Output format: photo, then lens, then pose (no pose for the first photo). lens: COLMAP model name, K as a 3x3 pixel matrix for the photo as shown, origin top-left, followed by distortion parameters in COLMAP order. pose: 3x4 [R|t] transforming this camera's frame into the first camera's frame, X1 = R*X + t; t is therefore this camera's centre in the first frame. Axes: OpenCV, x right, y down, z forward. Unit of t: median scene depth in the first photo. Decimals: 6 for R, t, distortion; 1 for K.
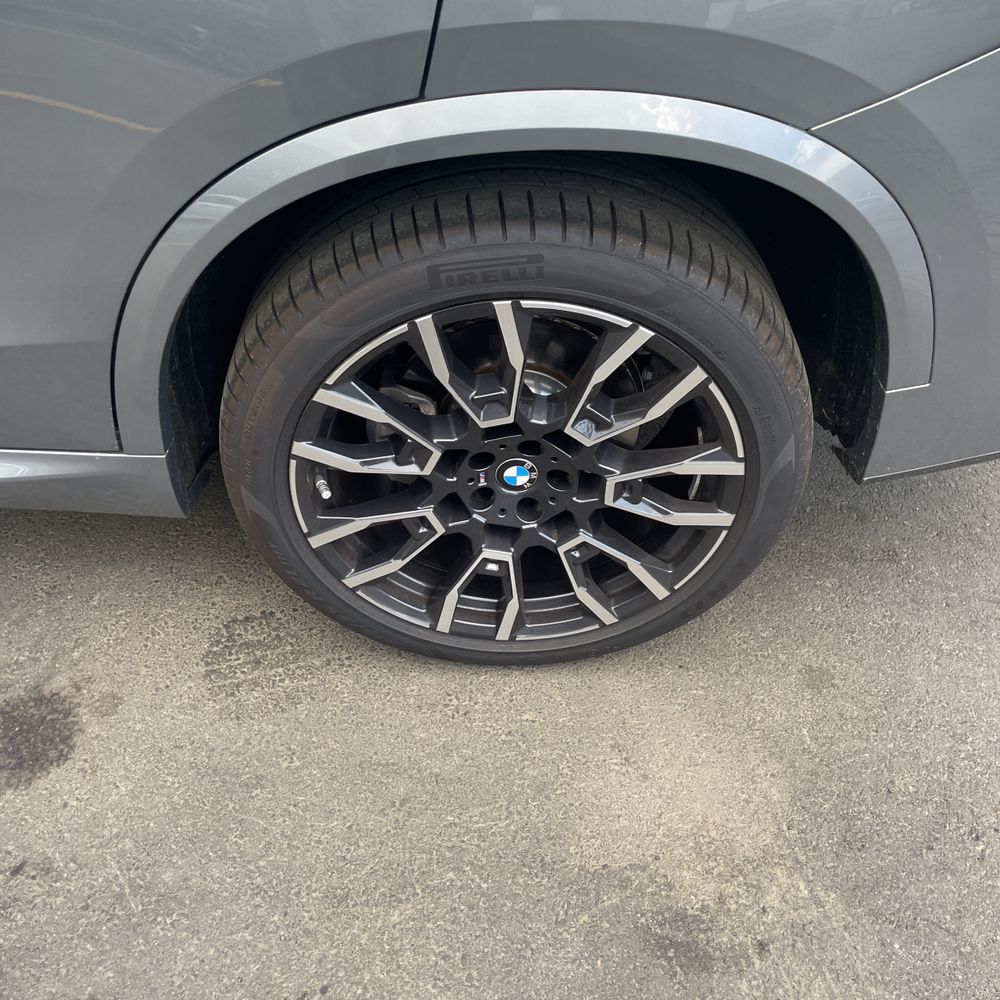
lens RADIAL K [[1008.3, 0, 505.4], [0, 1008.3, 487.8], [0, 0, 1]] dist [0.090215, -0.118087]
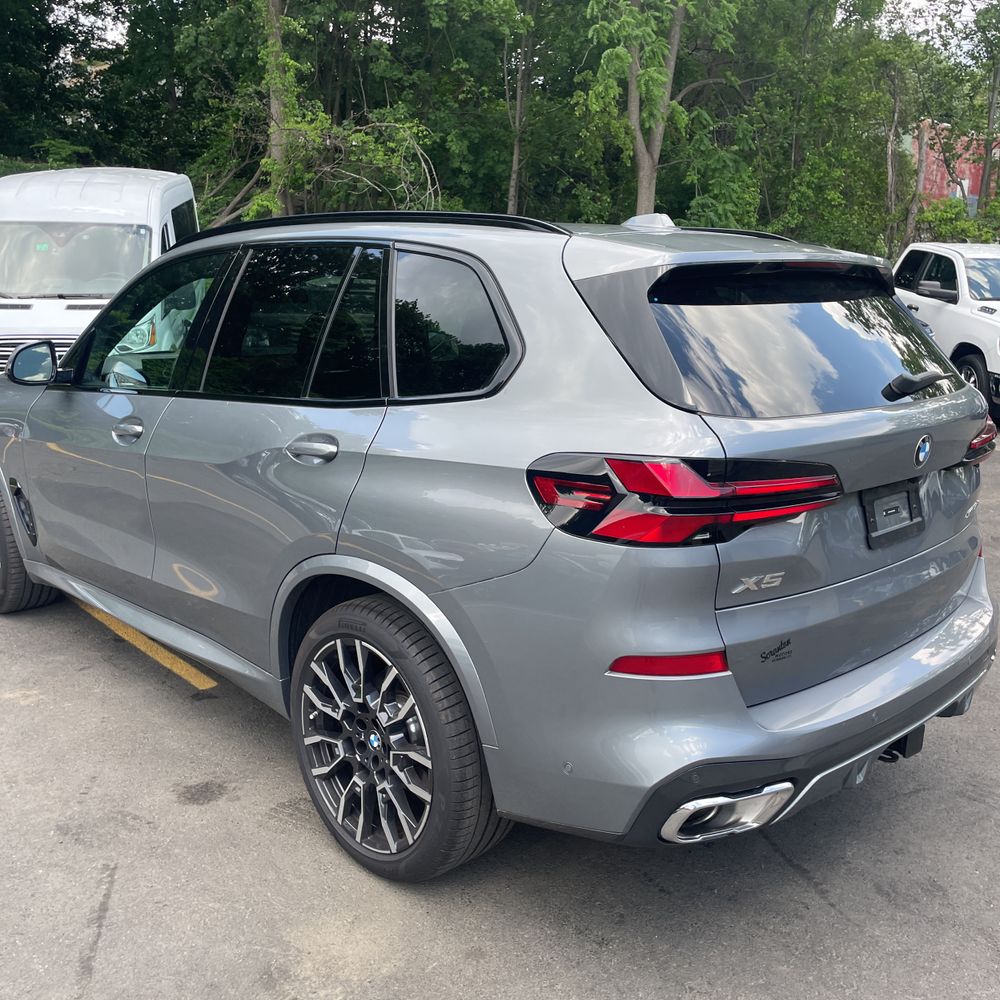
lens RADIAL K [[1008.3, 0, 505.4], [0, 1008.3, 487.8], [0, 0, 1]] dist [0.090215, -0.118087]
pose [[0.689370, 0.138215, -0.711102, 1.650876], [-0.494571, 0.807053, -0.322591, 0.110909], [0.529310, 0.574075, 0.624715, -0.461679]]
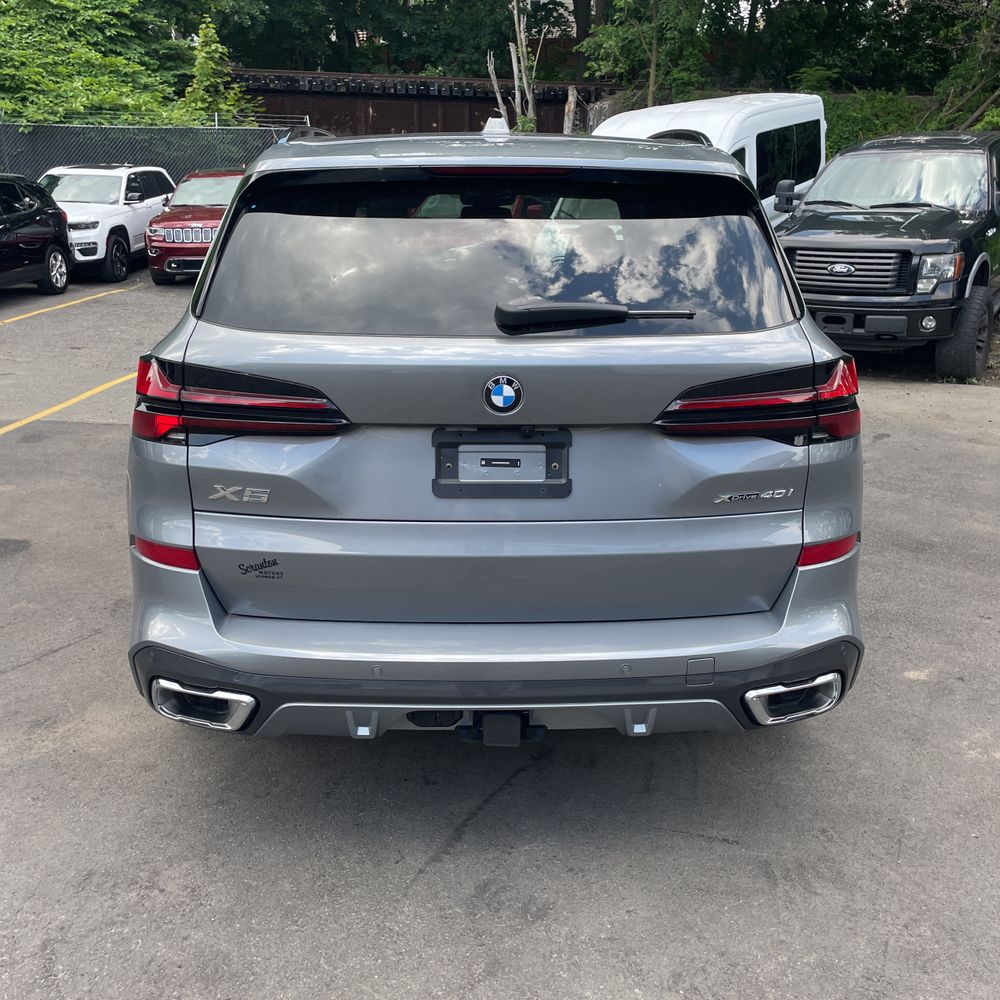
lens RADIAL K [[1008.3, 0, 505.4], [0, 1008.3, 487.8], [0, 0, 1]] dist [0.090215, -0.118087]
pose [[0.014978, 0.257701, -0.966108, 2.424311], [-0.687003, 0.704687, 0.177319, -1.165457], [0.726500, 0.661064, 0.187597, 0.946518]]
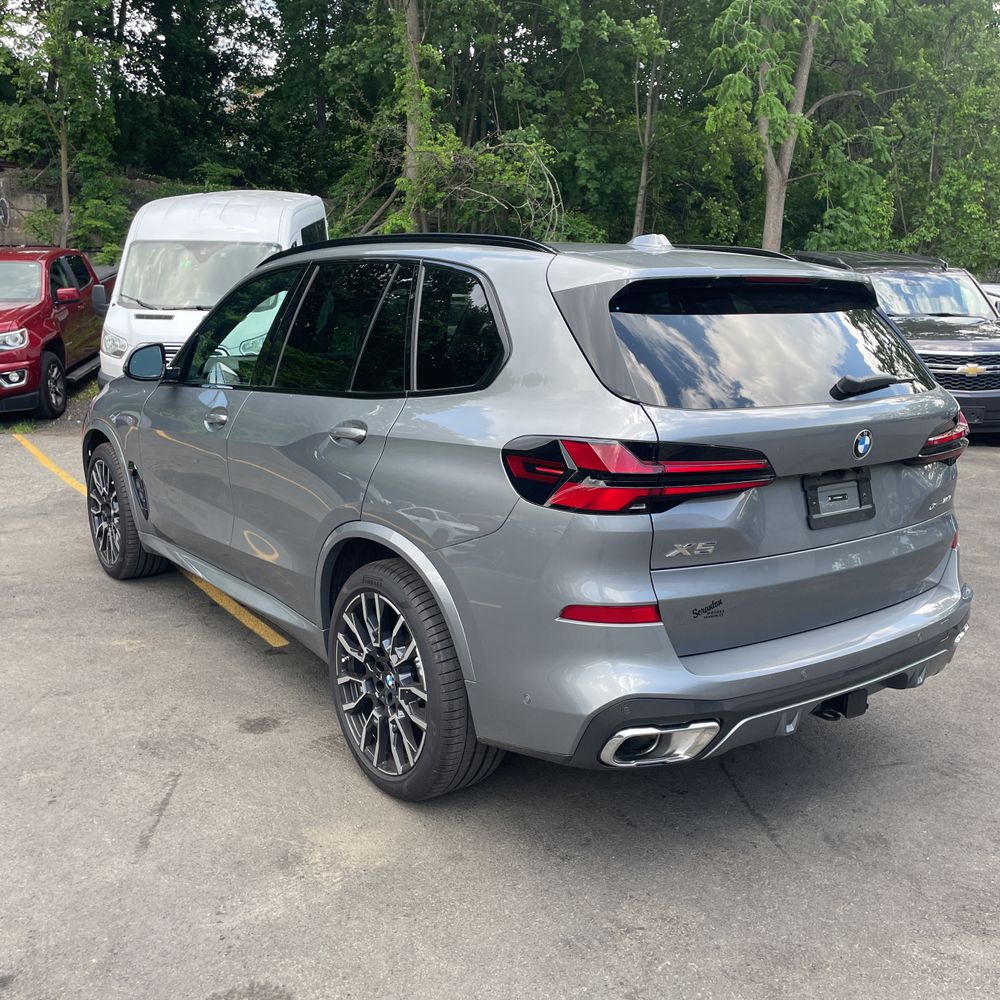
lens RADIAL K [[1008.3, 0, 505.4], [0, 1008.3, 487.8], [0, 0, 1]] dist [0.090215, -0.118087]
pose [[0.586161, 0.146701, -0.796802, 2.121168], [-0.556831, 0.787330, -0.264671, 0.116770], [0.588519, 0.598824, 0.543190, -0.452953]]
